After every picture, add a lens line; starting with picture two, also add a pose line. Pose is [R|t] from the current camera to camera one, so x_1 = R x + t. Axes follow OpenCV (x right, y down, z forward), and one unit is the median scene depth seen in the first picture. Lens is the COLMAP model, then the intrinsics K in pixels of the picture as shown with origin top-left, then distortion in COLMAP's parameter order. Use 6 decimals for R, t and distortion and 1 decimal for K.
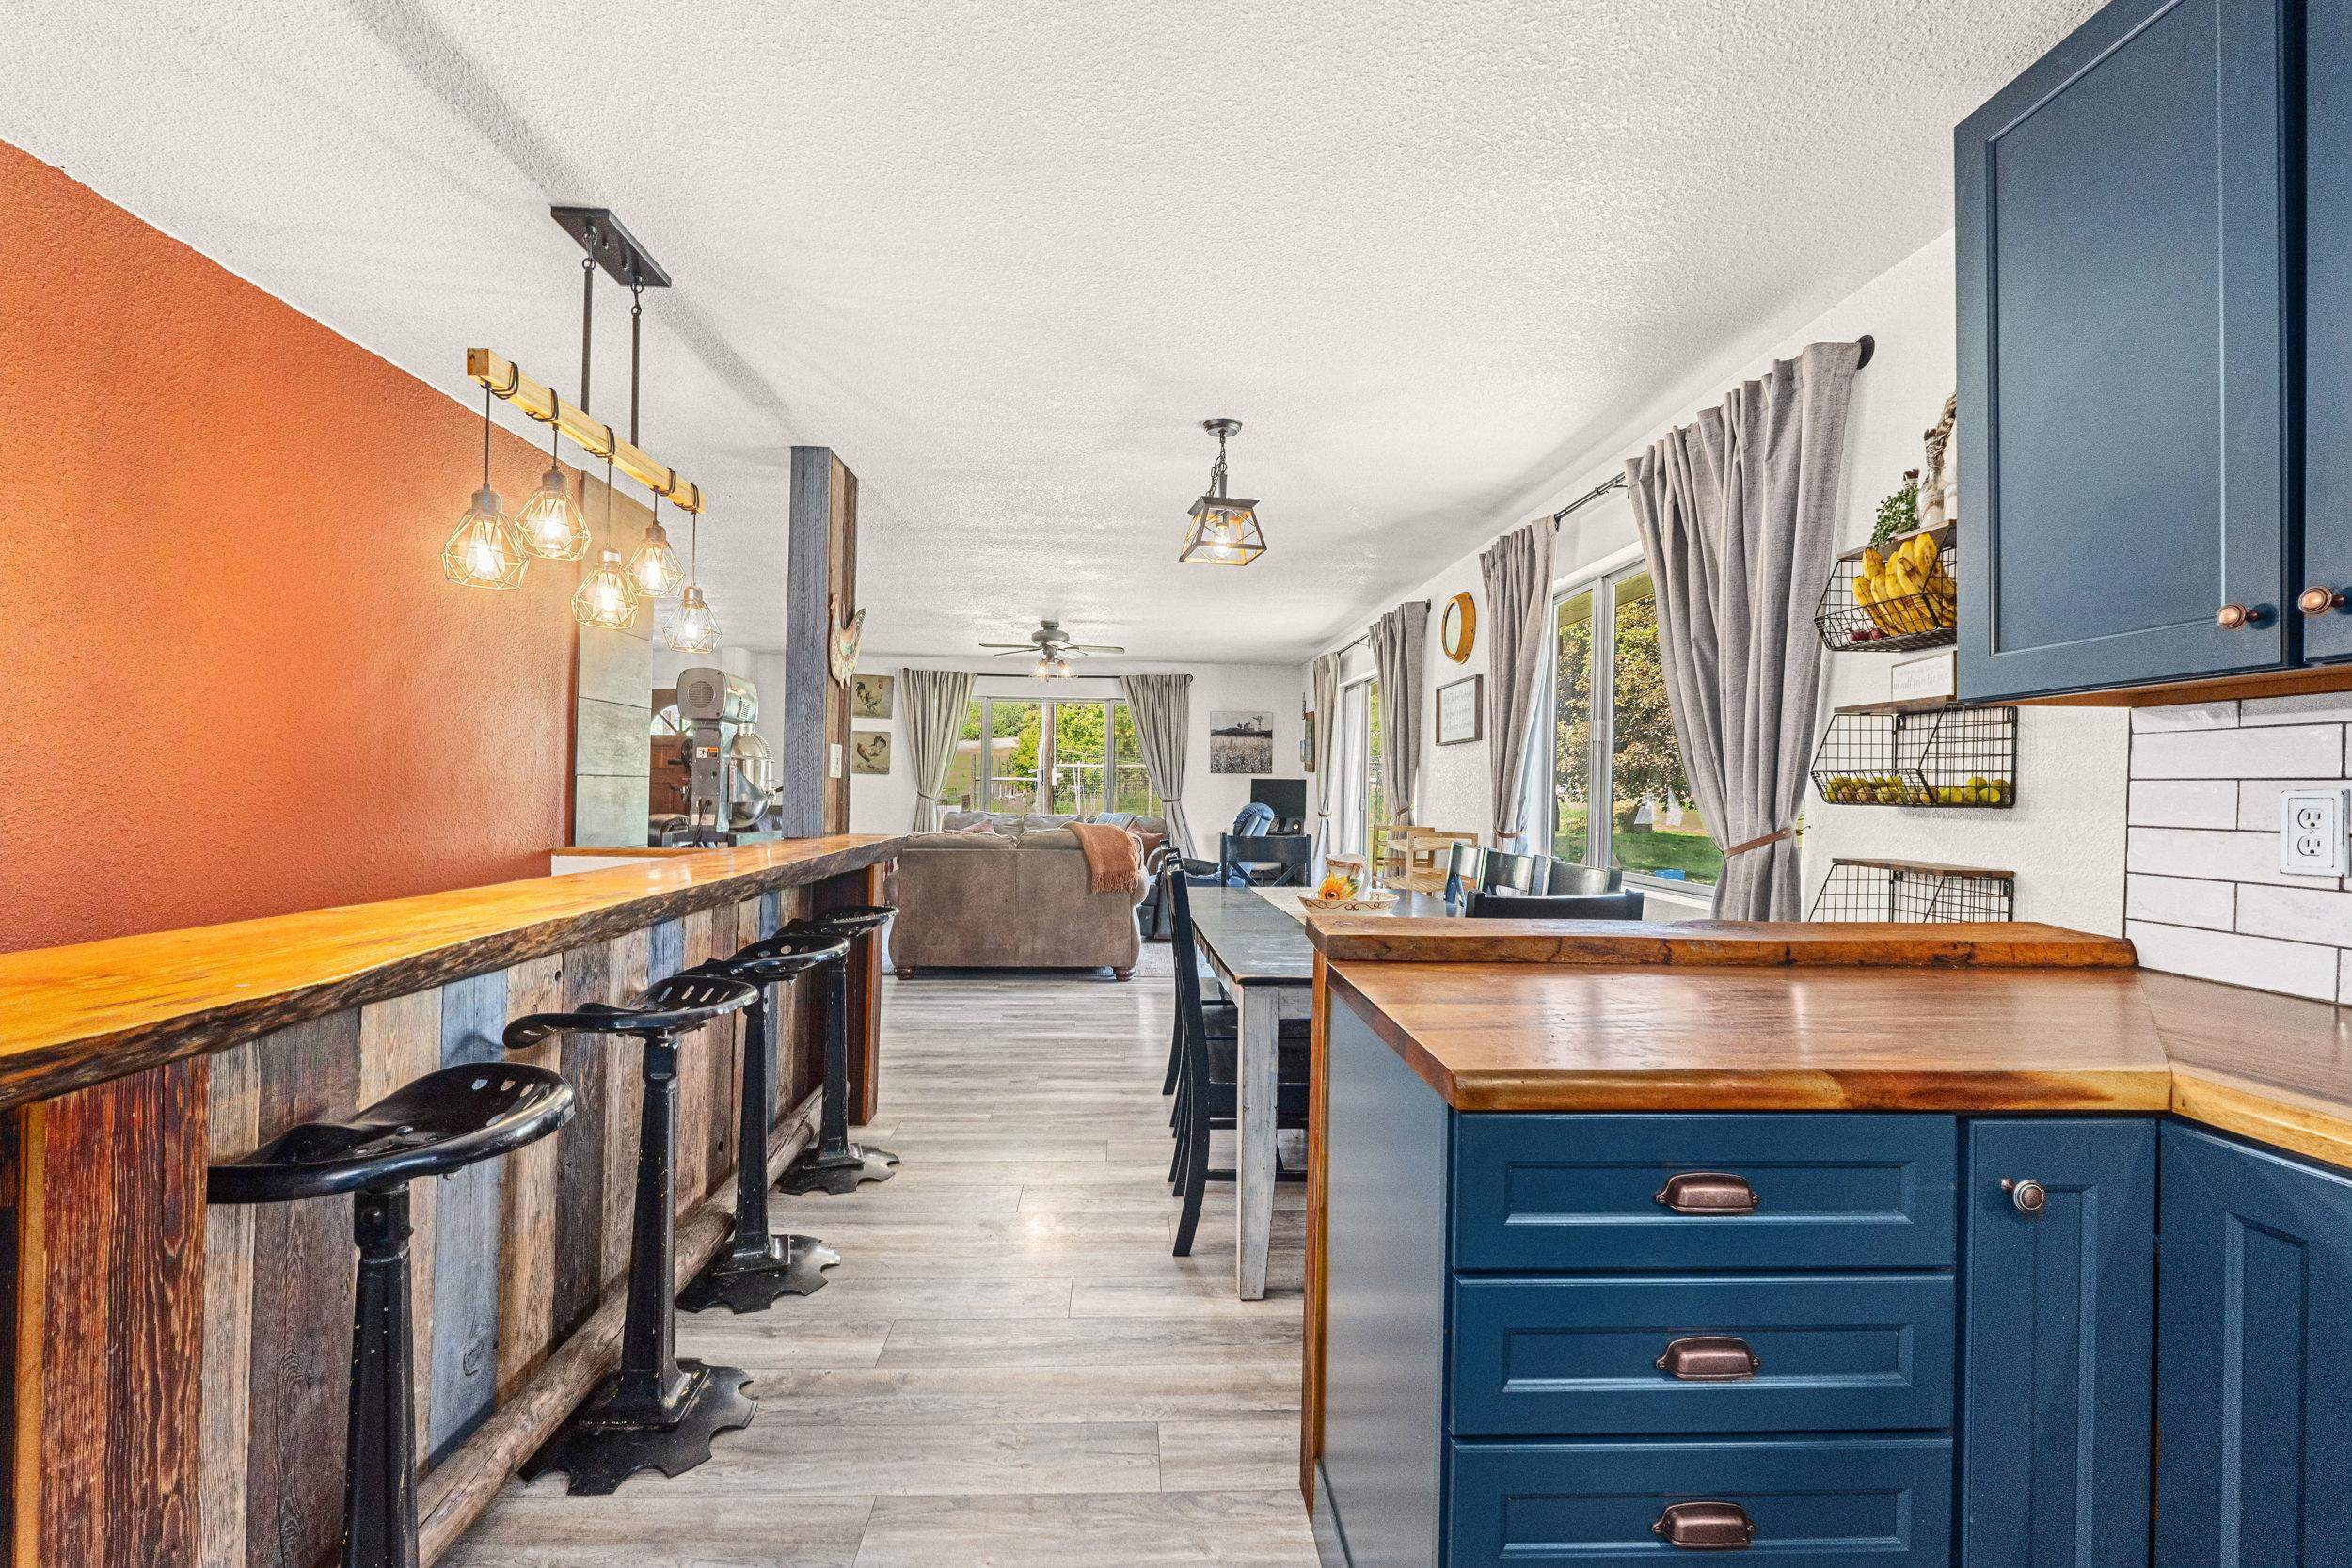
lens RADIAL K [[1005.8, 0, 1172.2], [0, 1005.8, 775.2], [0, 0, 1]] dist [-0.004741, -0.000067]
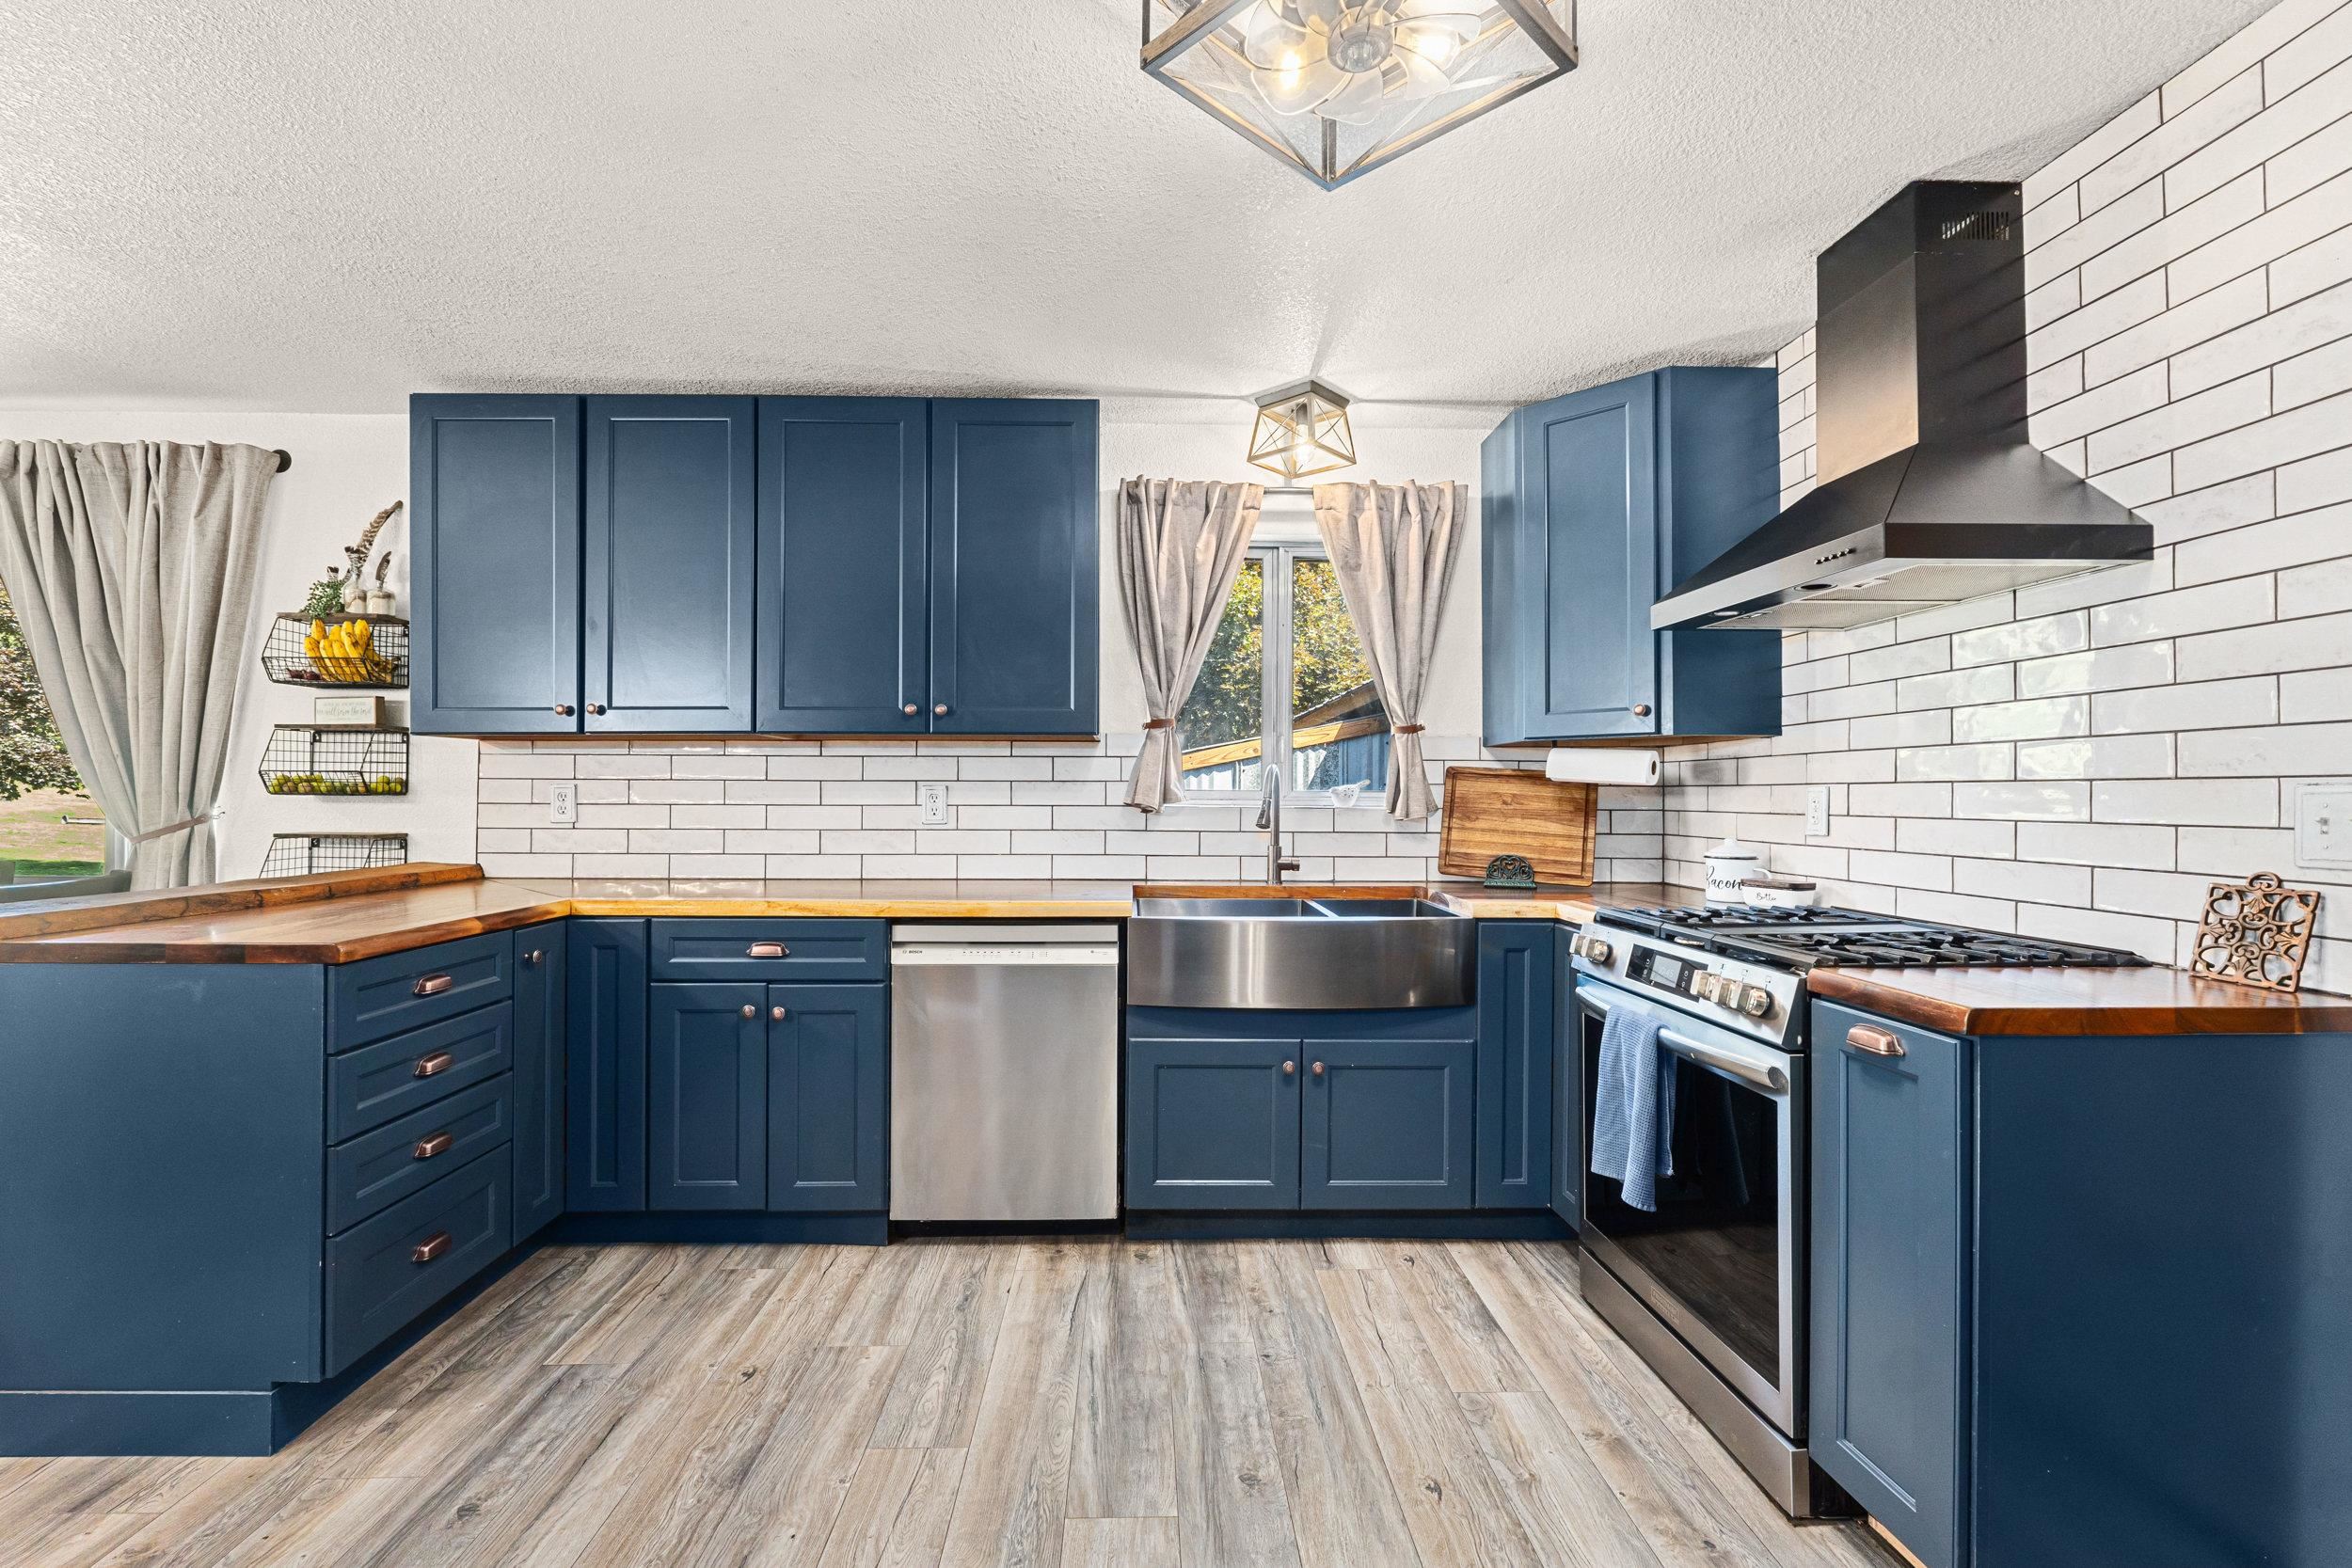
lens RADIAL K [[1005.8, 0, 1169.0], [0, 1005.8, 782.5], [0, 0, 1]] dist [-0.004741, -0.000067]
pose [[0.015711, -0.006197, 0.999857, -0.798231], [-0.016880, 0.999837, 0.006462, -0.019624], [-0.999734, -0.016979, 0.015604, -0.284040]]
